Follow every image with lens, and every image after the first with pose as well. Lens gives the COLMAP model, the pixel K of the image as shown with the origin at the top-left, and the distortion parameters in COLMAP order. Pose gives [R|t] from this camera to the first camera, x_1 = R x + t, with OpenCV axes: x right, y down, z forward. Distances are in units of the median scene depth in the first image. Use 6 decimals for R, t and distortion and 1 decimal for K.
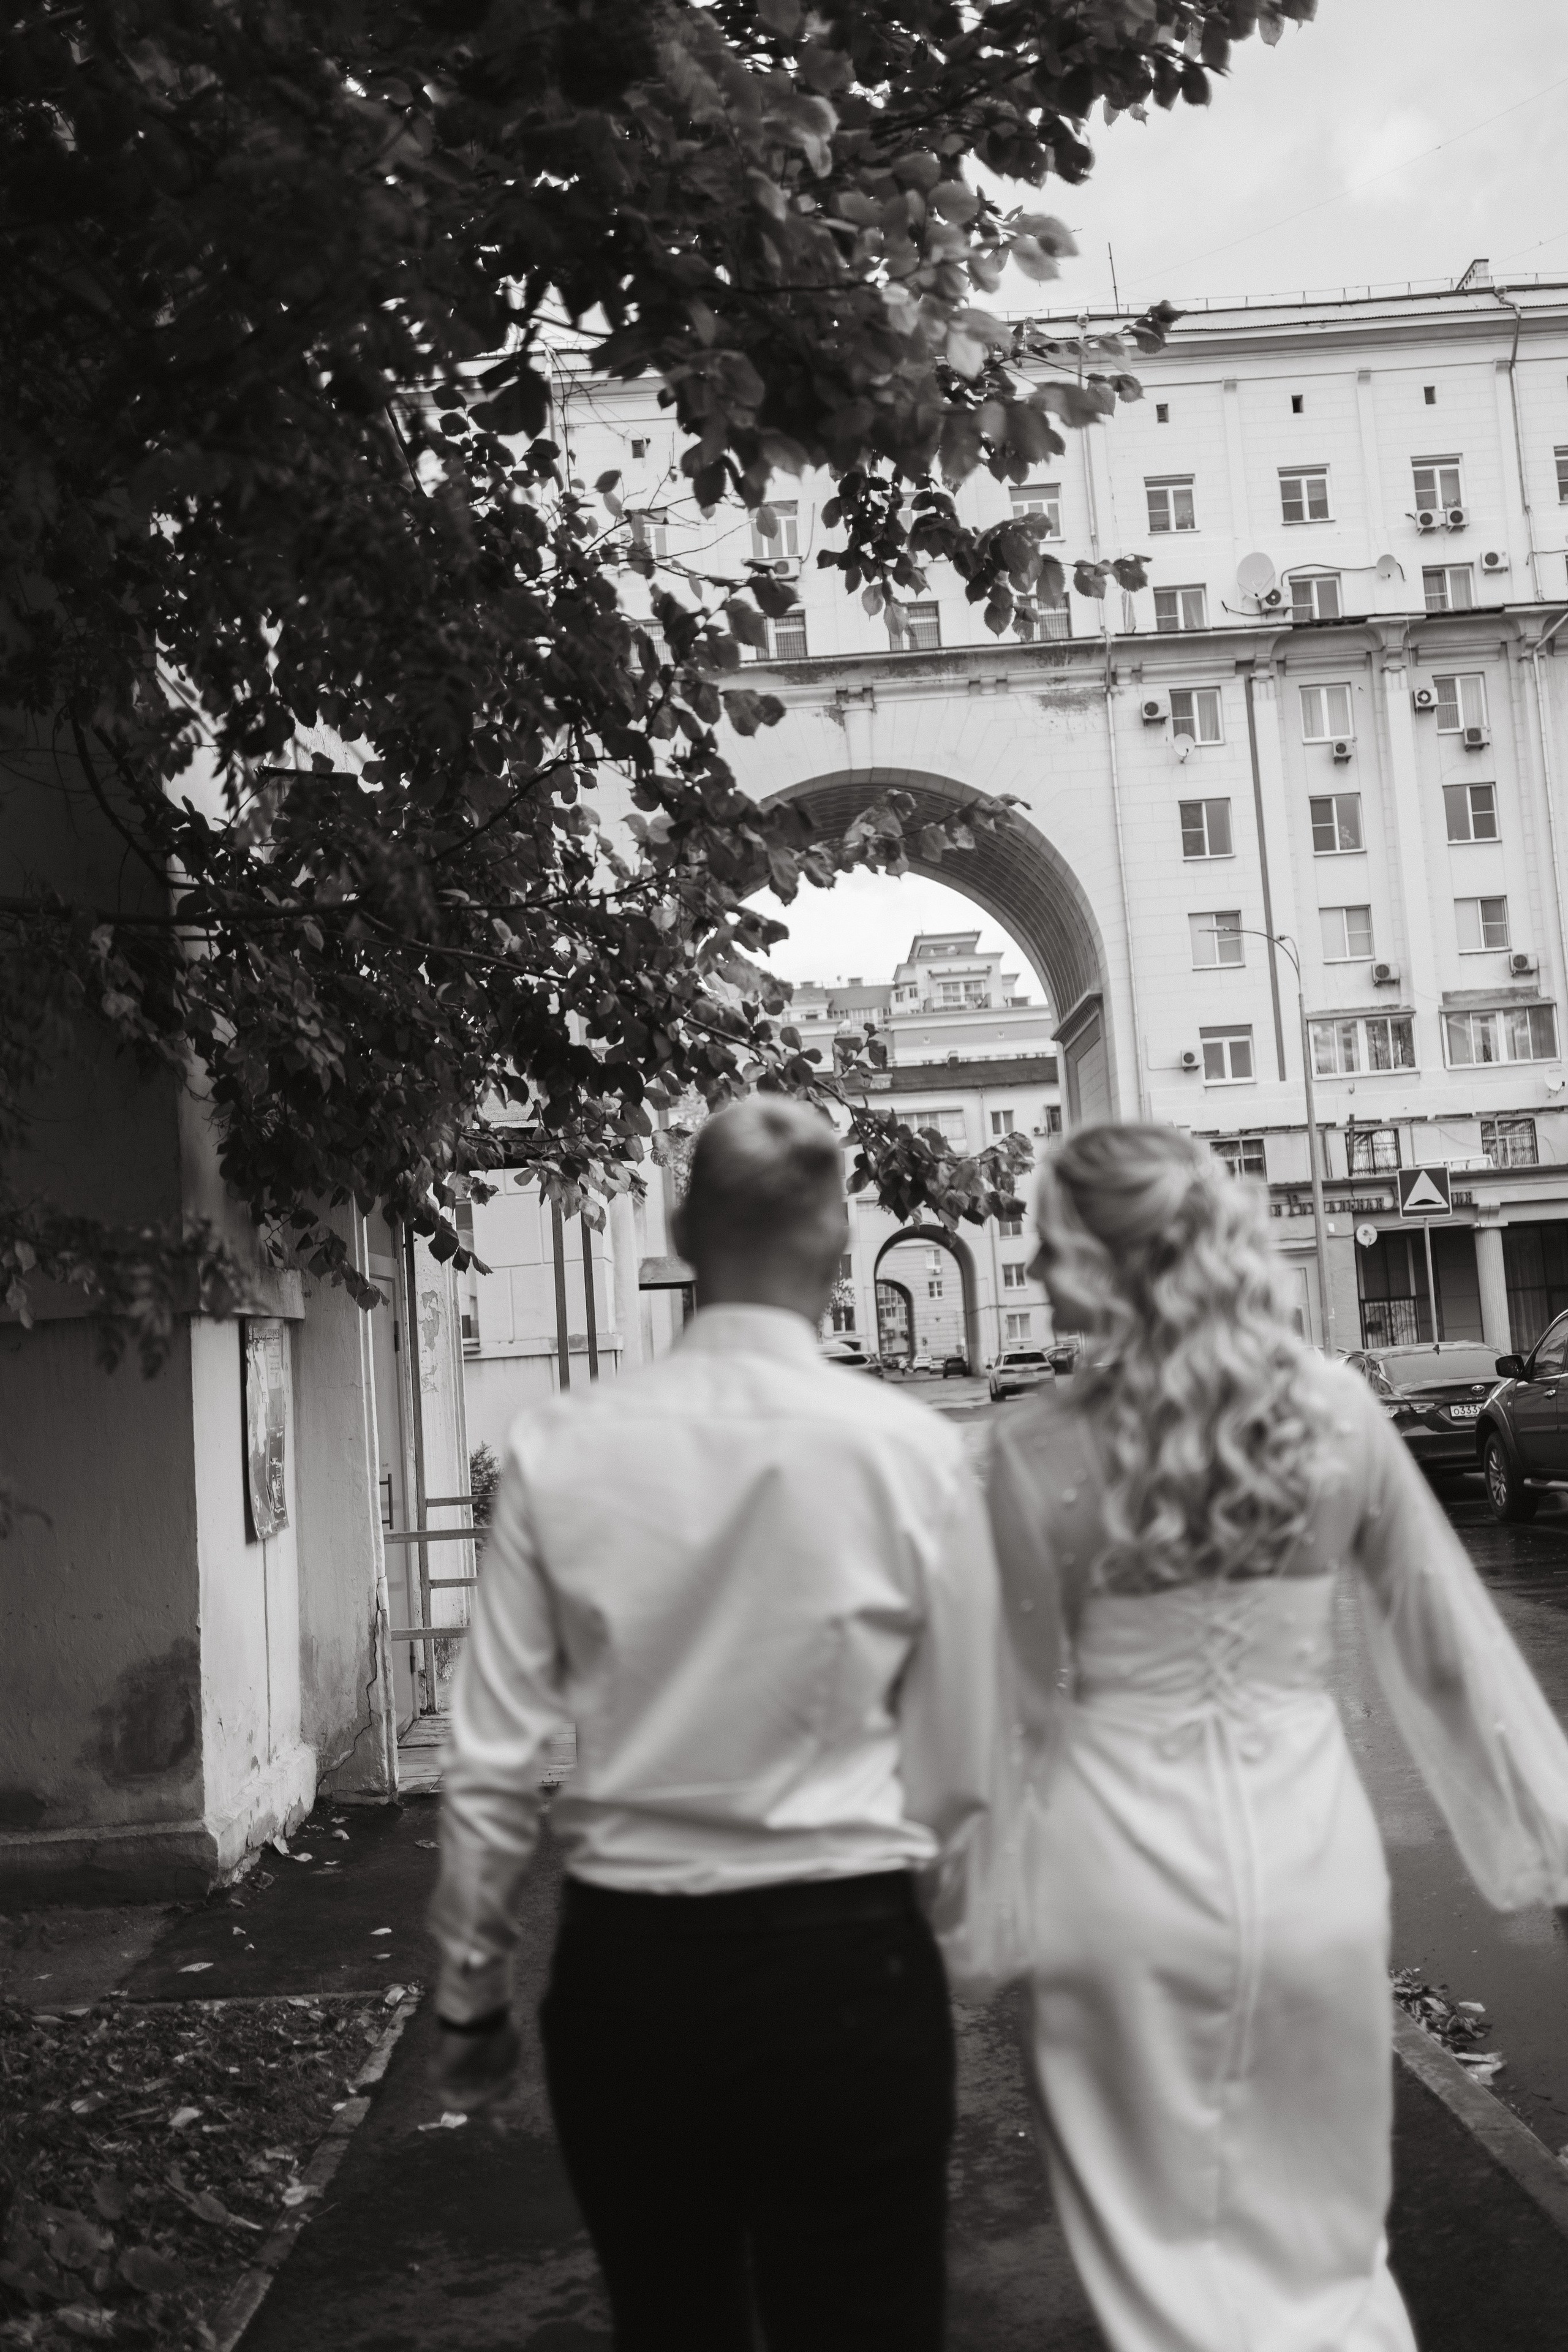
lens RADIAL K [[2521.9, 0, 784.0], [0, 2521.9, 1176.0], [0, 0, 1]] dist [0.041733, -0.046910]
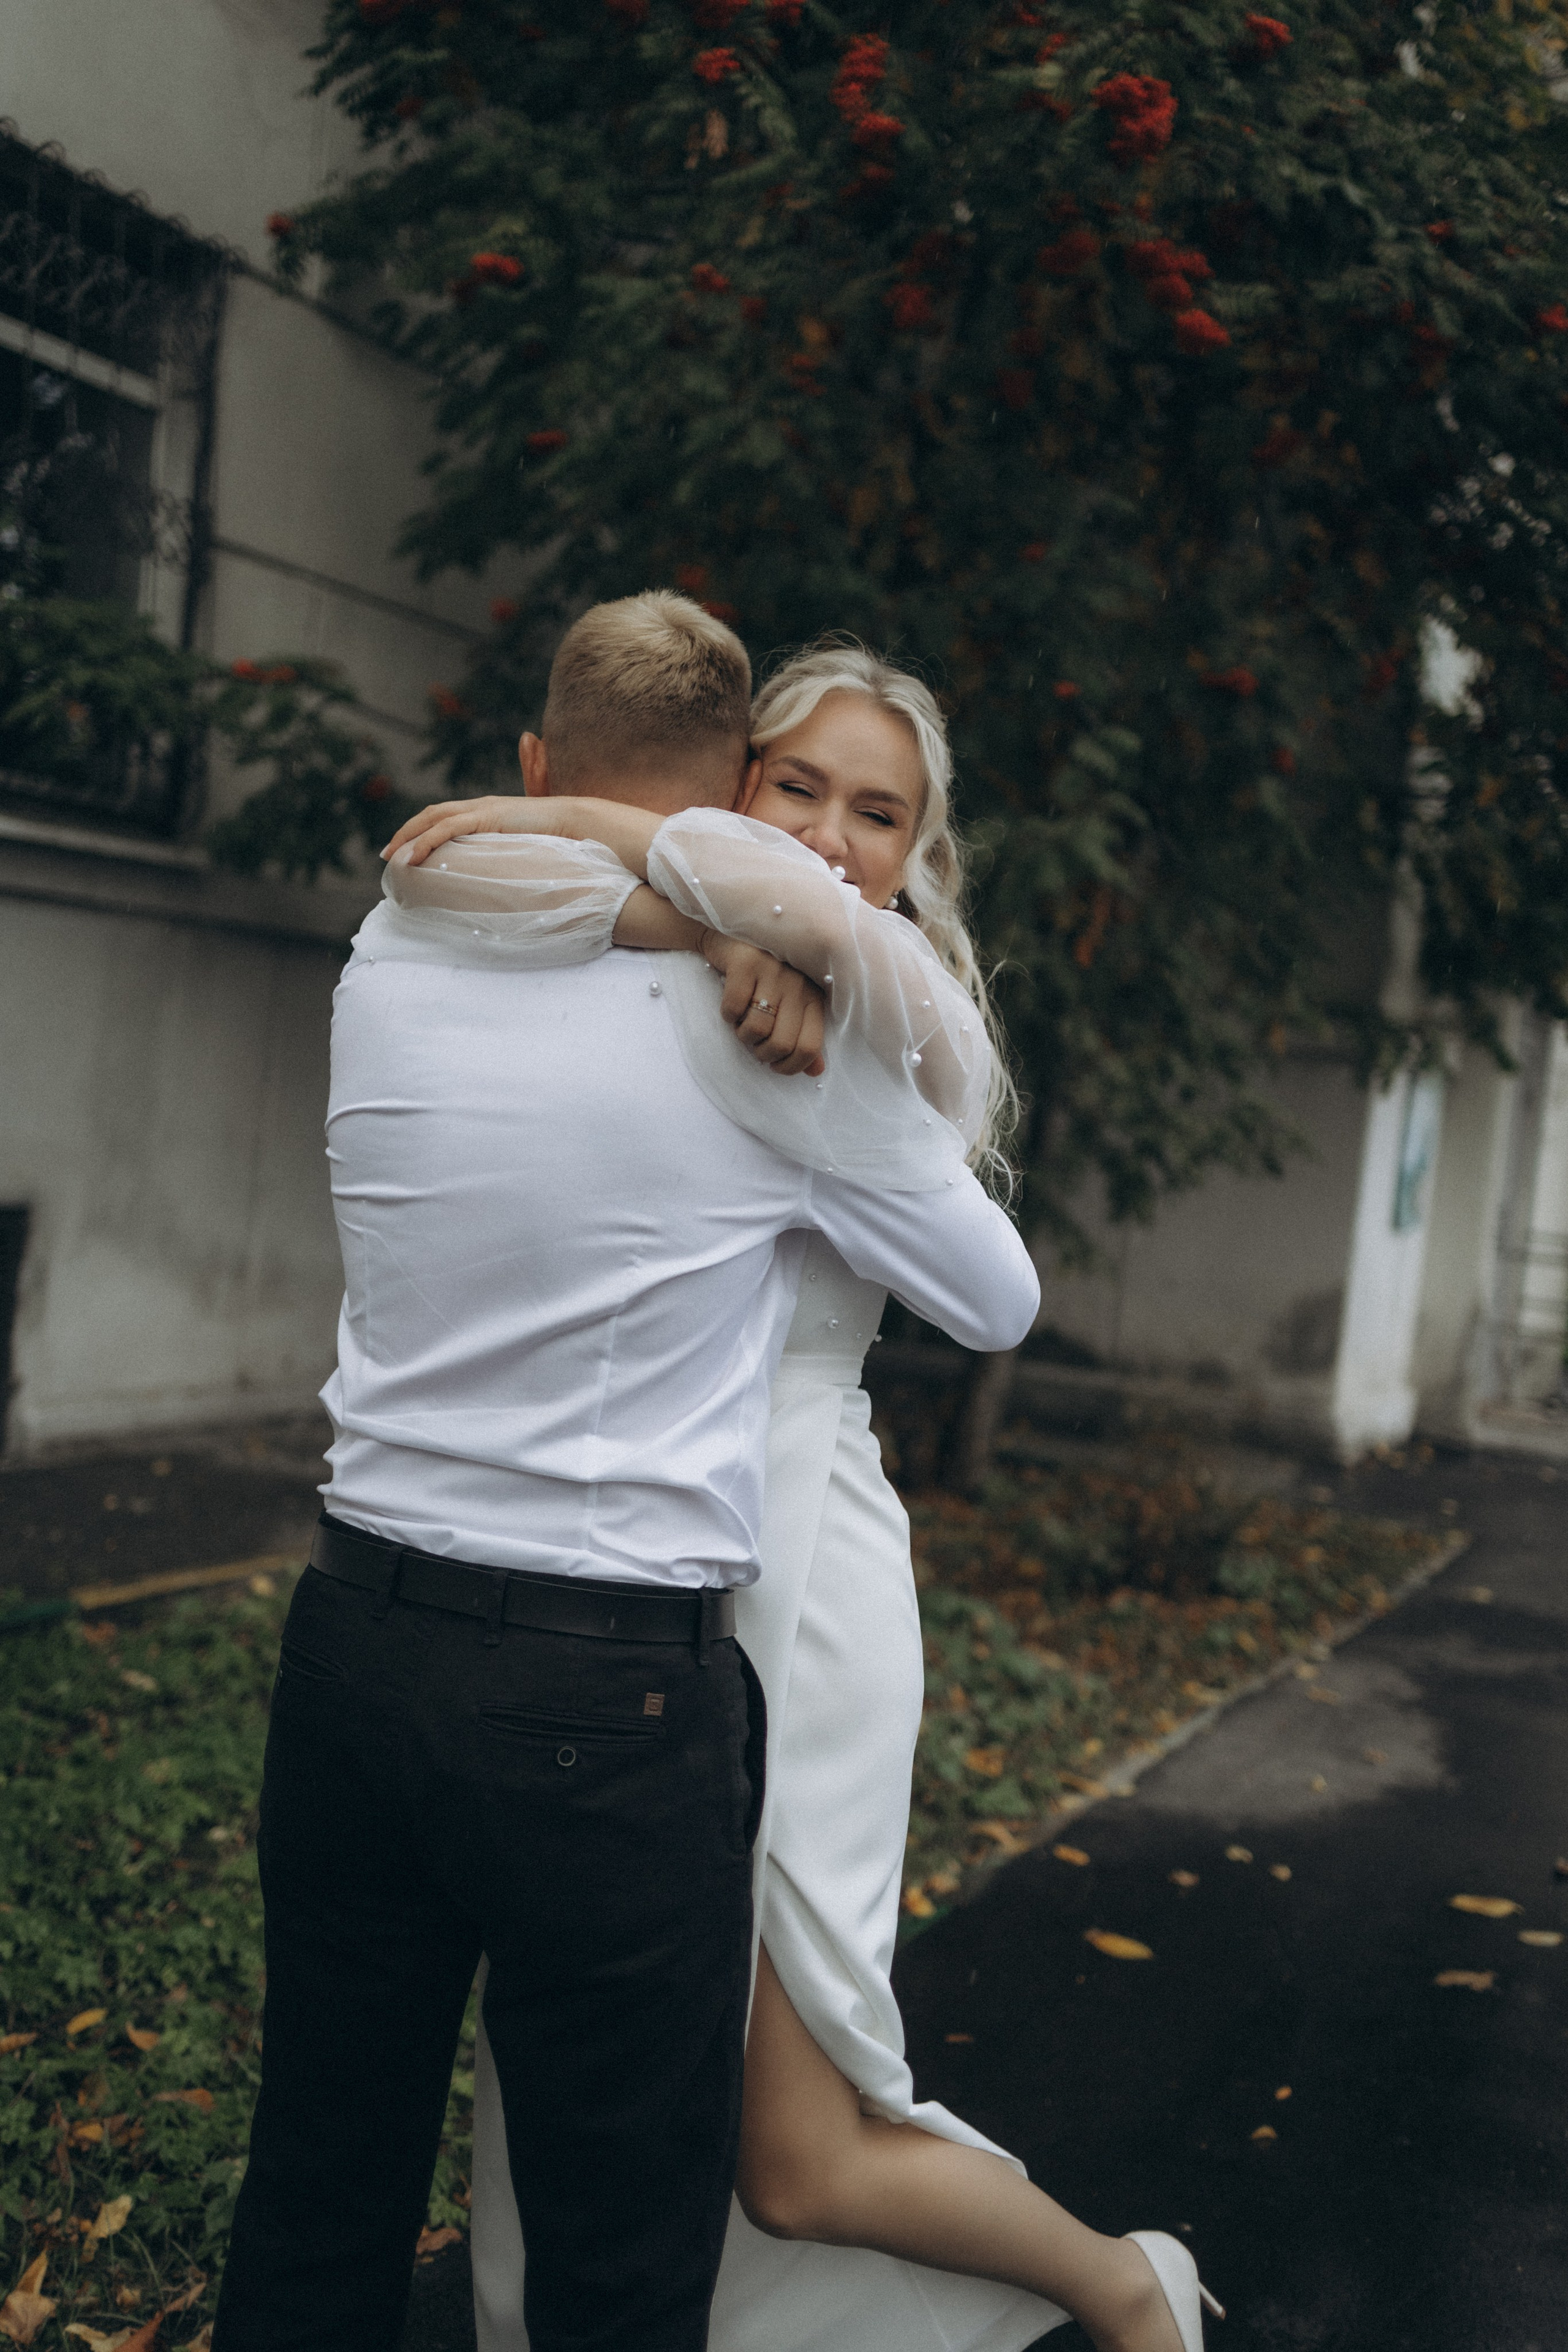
lens RADIAL K [[2280.8, 0, 784.0], [0, 2280.8, 1176.0], [0, 0, 1]] dist [0.043649, -0.004708]
pose [[0.882013, 0.160966, -0.442880, 0.047443], [-0.114743, 0.984924, 0.129457, -0.007848], [0.457041, -0.063365, 0.887186, -0.279176]]
